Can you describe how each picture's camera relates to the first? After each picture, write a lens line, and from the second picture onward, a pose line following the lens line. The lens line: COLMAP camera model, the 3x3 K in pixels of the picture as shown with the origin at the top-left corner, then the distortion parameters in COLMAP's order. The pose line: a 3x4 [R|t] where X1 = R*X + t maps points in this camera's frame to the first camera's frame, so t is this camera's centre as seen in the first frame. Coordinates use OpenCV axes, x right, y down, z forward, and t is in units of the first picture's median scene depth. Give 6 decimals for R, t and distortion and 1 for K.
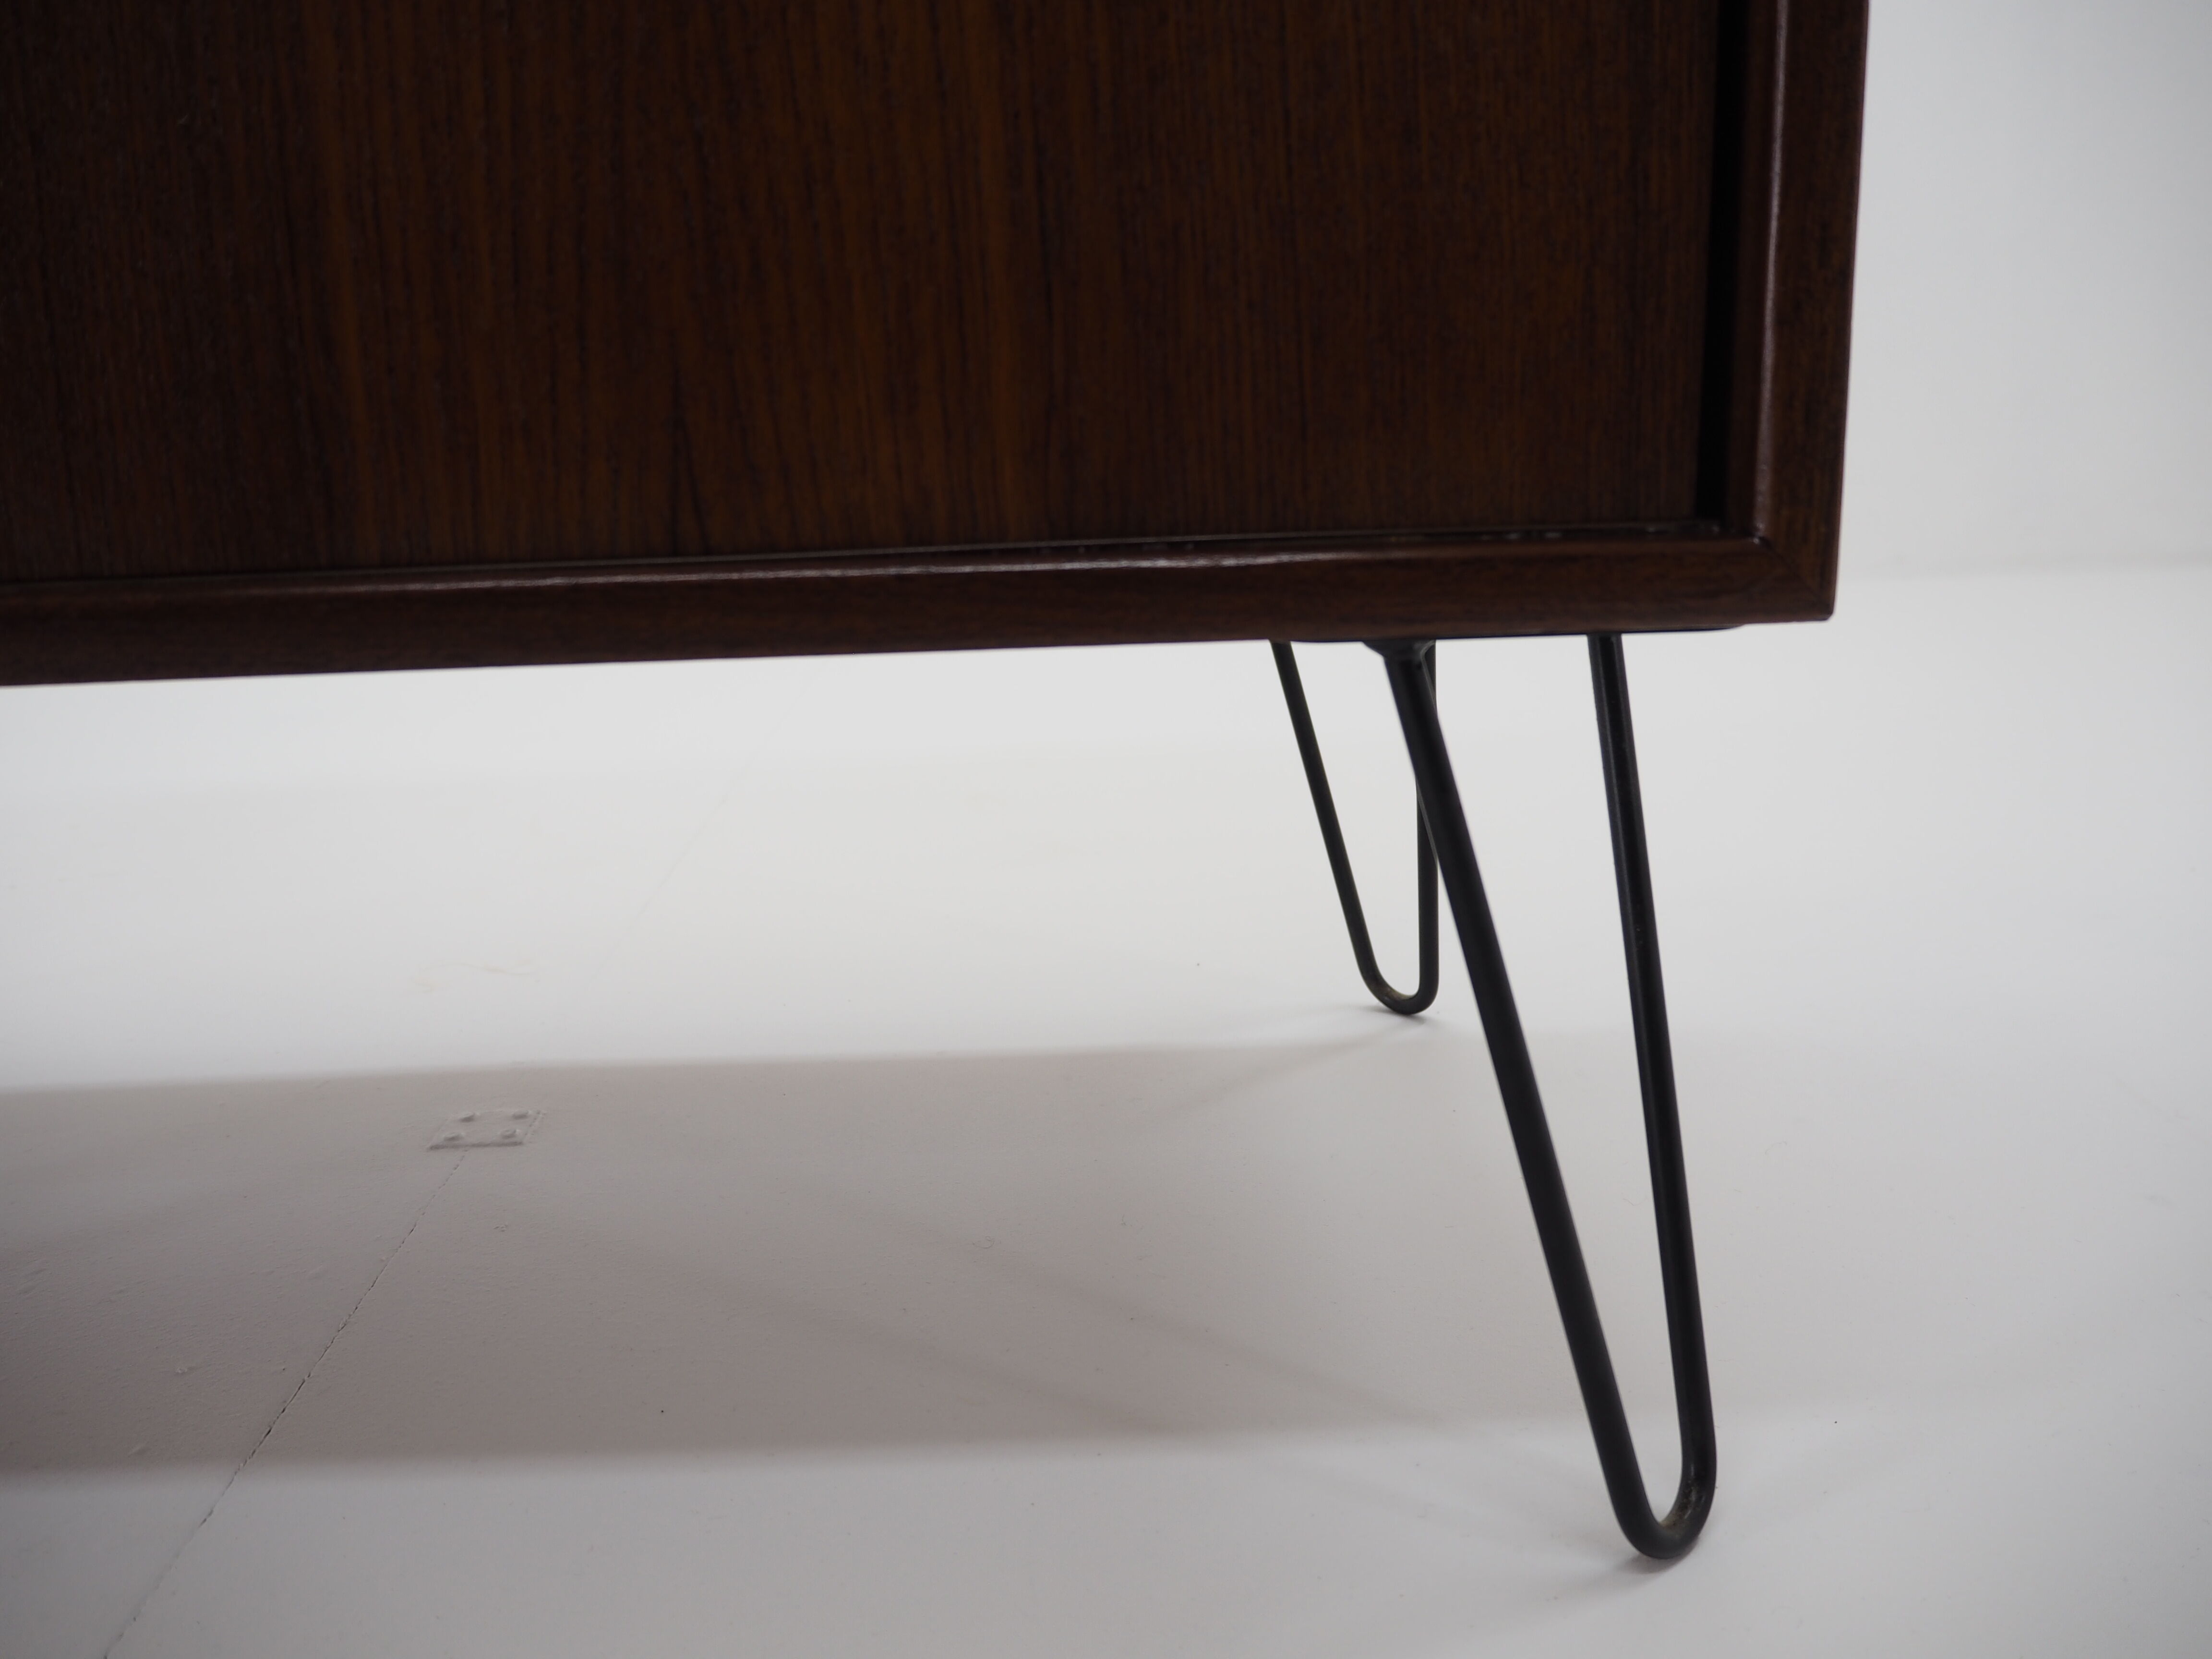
lens RADIAL K [[1966.0, 0, 1102.2], [0, 1966.0, 871.7], [0, 0, 1]] dist [-0.044185, -0.007067]
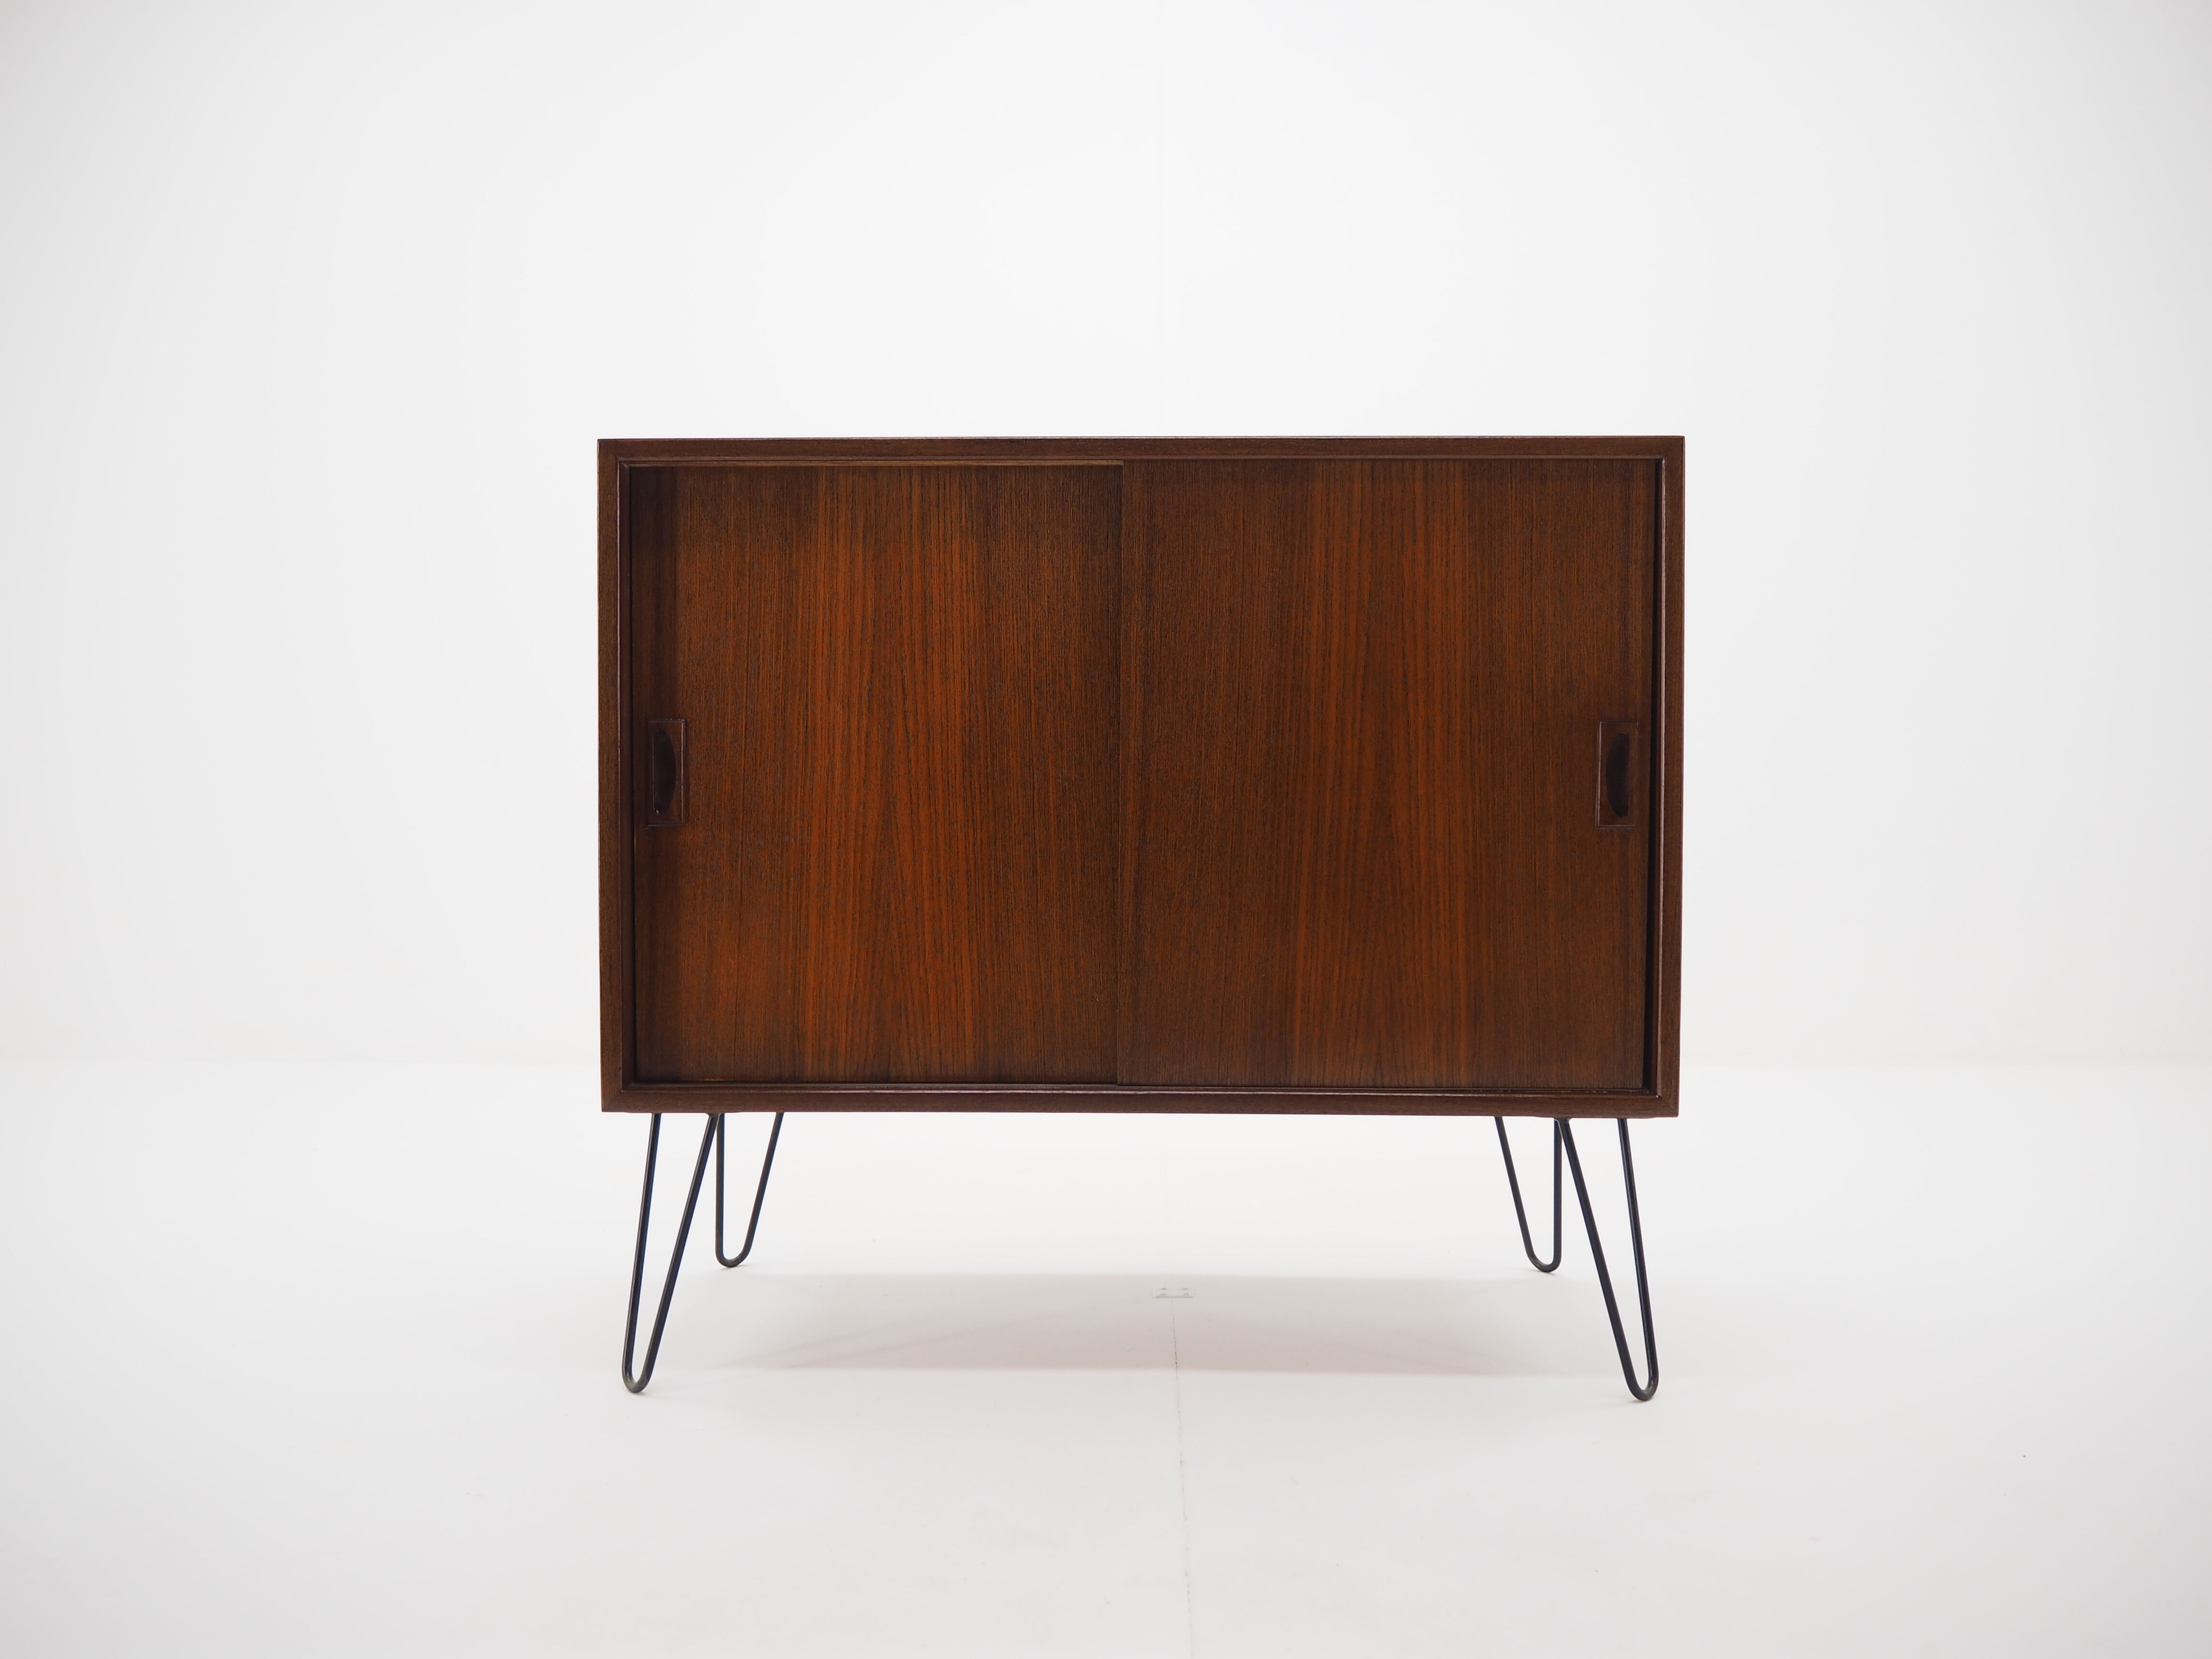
lens RADIAL K [[1966.0, 0, 1102.2], [0, 1966.0, 871.7], [0, 0, 1]] dist [-0.044185, -0.007067]
pose [[0.998720, 0.038078, -0.033304, -0.638256], [-0.044784, 0.971678, -0.232027, 0.341598], [0.023526, 0.233221, 0.972139, -2.835548]]
